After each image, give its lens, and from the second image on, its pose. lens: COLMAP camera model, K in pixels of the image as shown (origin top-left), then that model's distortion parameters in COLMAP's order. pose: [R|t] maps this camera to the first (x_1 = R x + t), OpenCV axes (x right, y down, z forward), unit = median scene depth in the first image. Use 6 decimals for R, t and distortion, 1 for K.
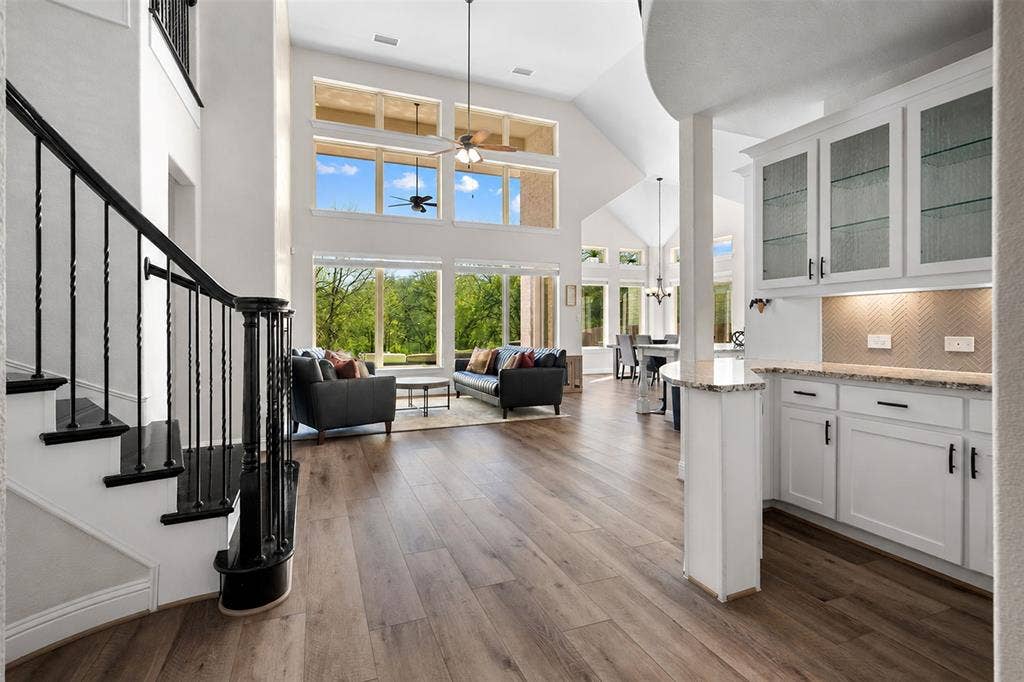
lens RADIAL K [[488.6, 0, 511.4], [0, 488.6, 329.7], [0, 0, 1]] dist [0.000618, 0.000171]
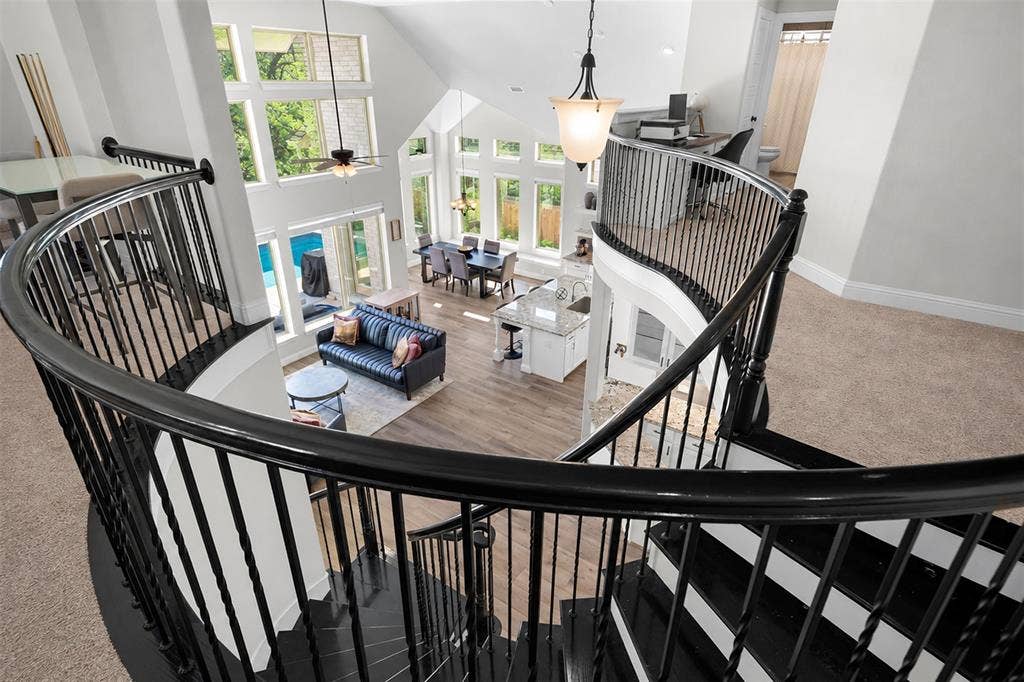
lens RADIAL K [[537.3, 0, 509.0], [0, 537.3, 330.4], [0, 0, 1]] dist [-0.000088, 0.000017]
pose [[0.843973, -0.223008, 0.487829, -0.258127], [-0.008136, 0.904047, 0.427355, -0.340471], [-0.536324, -0.364645, 0.761177, -0.061976]]
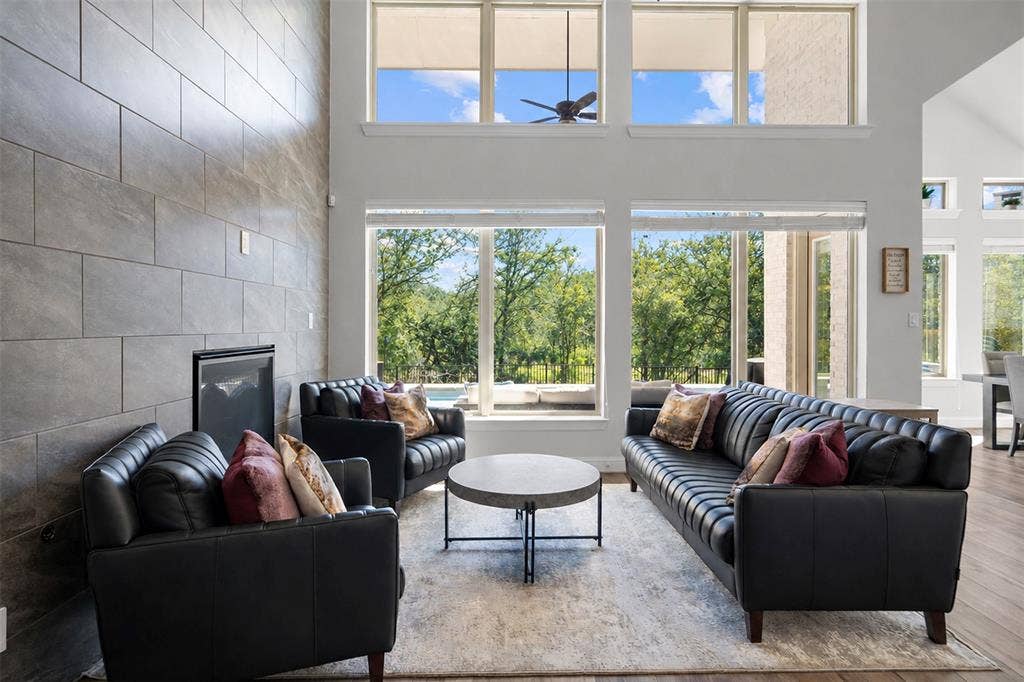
lens RADIAL K [[537.3, 0, 509.0], [0, 537.3, 330.4], [0, 0, 1]] dist [-0.000088, 0.000017]
pose [[0.923249, 0.005690, -0.384160, -0.016771], [-0.003698, 0.999976, 0.005923, -0.014919], [0.384184, -0.004048, 0.923248, 0.372389]]
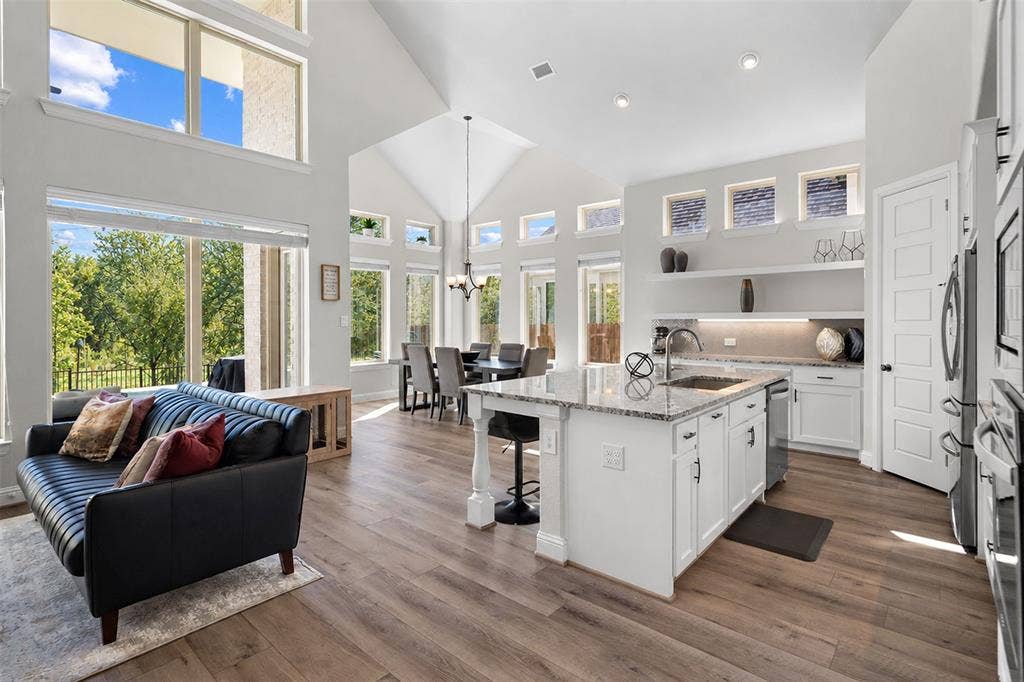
lens RADIAL K [[494.7, 0, 515.1], [0, 494.7, 321.7], [0, 0, 1]] dist [0.000532, 0.000233]
pose [[0.893874, -0.002101, 0.448313, 0.050917], [0.002655, 0.999996, -0.000607, -0.021570], [-0.448310, 0.001733, 0.893877, 0.349647]]
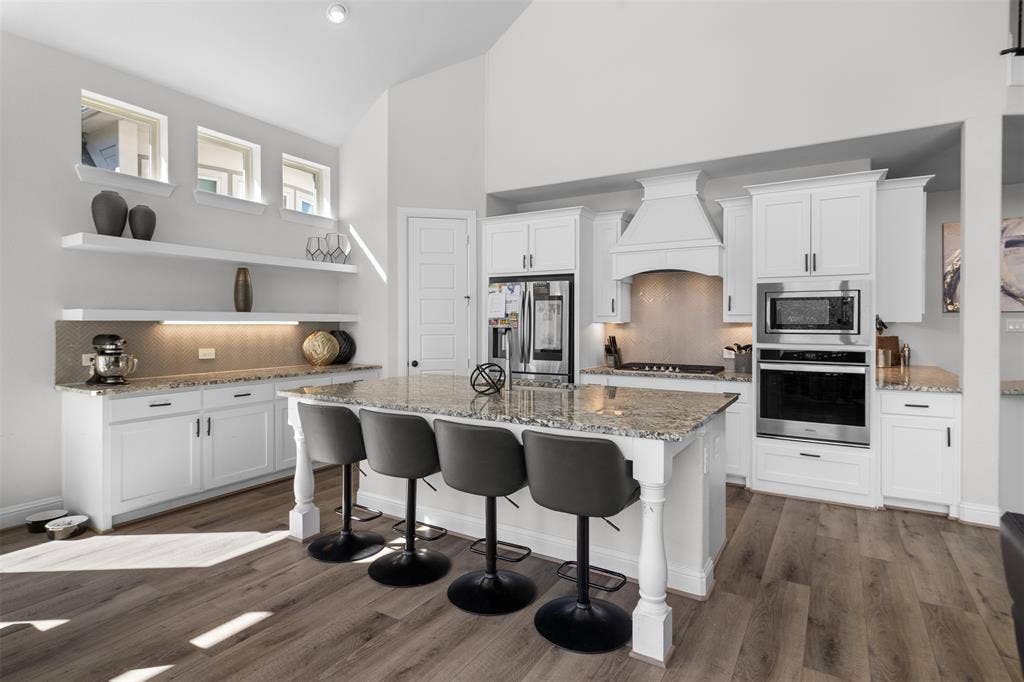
lens RADIAL K [[528.4, 0, 517.3], [0, 528.4, 323.1], [0, 0, 1]] dist [0.003103, 0.000337]
pose [[-0.597614, 0.000407, 0.801784, 0.037441], [0.000661, 1.000000, -0.000014, -0.022662], [-0.801784, 0.000522, -0.597614, 0.810032]]
